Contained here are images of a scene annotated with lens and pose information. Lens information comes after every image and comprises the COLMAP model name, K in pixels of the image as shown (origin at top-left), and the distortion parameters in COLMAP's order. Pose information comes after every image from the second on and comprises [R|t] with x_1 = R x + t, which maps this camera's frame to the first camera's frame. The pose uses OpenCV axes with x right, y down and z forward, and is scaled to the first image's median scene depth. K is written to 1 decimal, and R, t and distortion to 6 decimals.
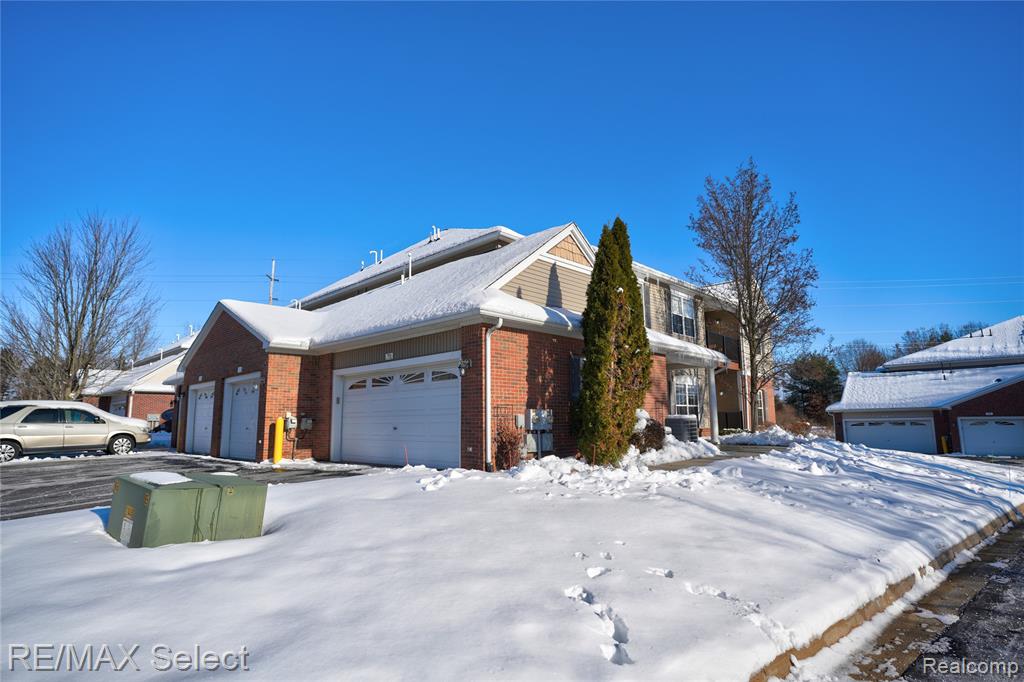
lens RADIAL K [[529.8, 0, 512.0], [0, 529.8, 341.0], [0, 0, 1]] dist [-0.038528, 0.000060]
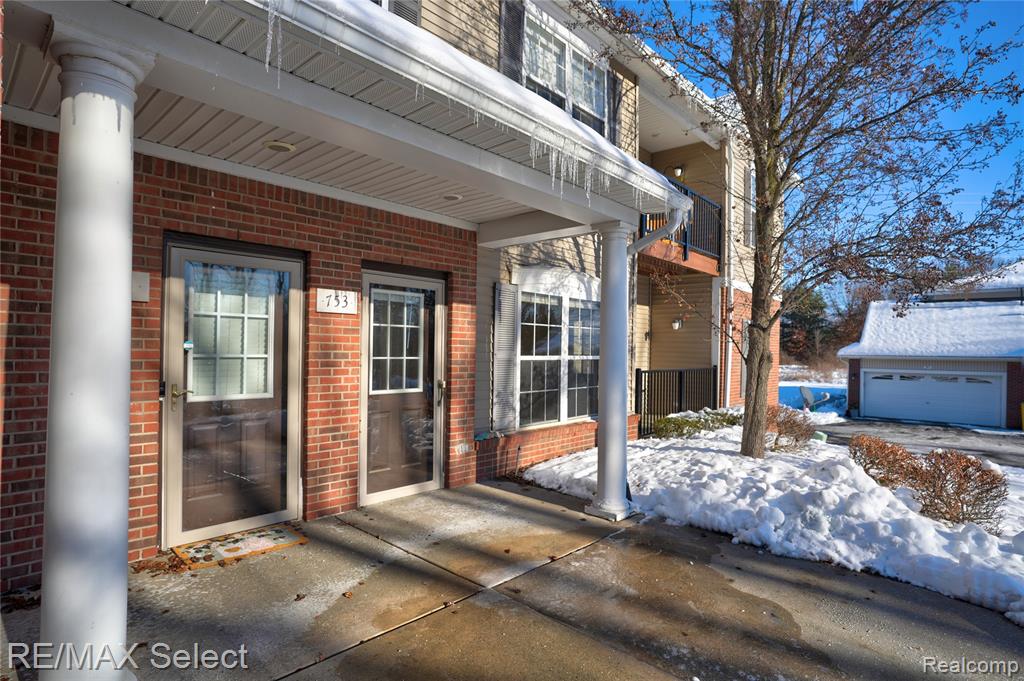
lens RADIAL K [[529.8, 0, 512.0], [0, 529.8, 340.5], [0, 0, 1]] dist [-0.038528, 0.000060]
pose [[0.998915, 0.023883, 0.039990, 0.162847], [-0.029107, 0.990335, 0.135605, 0.037187], [-0.036364, -0.136622, 0.989956, 0.376490]]
